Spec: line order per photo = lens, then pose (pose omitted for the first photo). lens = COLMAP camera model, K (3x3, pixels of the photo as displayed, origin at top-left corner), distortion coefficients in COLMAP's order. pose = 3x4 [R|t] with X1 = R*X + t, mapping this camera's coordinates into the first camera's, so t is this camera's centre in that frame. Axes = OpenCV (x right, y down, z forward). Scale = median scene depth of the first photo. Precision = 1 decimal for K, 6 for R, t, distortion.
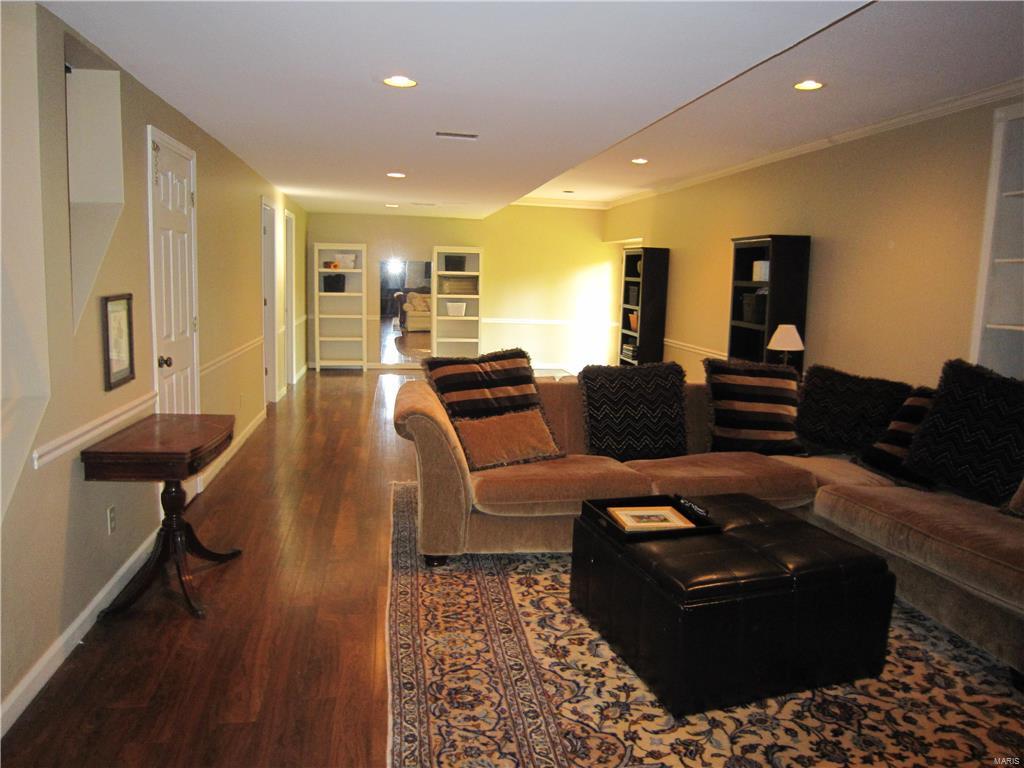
lens RADIAL K [[722.5, 0, 503.4], [0, 722.5, 381.0], [0, 0, 1]] dist [-0.078509, 0.024468]
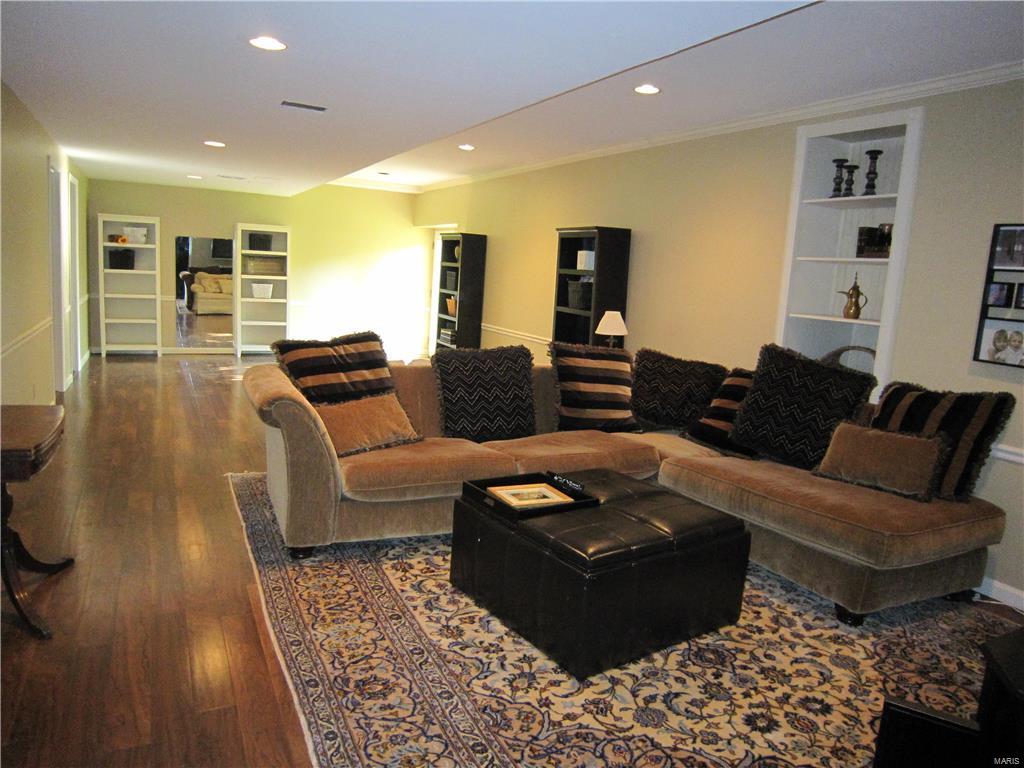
lens RADIAL K [[722.5, 0, 505.8], [0, 722.5, 383.4], [0, 0, 1]] dist [-0.078509, 0.024468]
pose [[0.954534, -0.012699, 0.297832, -0.115779], [0.005627, 0.999682, 0.024592, 0.002851], [-0.298050, -0.021798, 0.954301, 0.015904]]
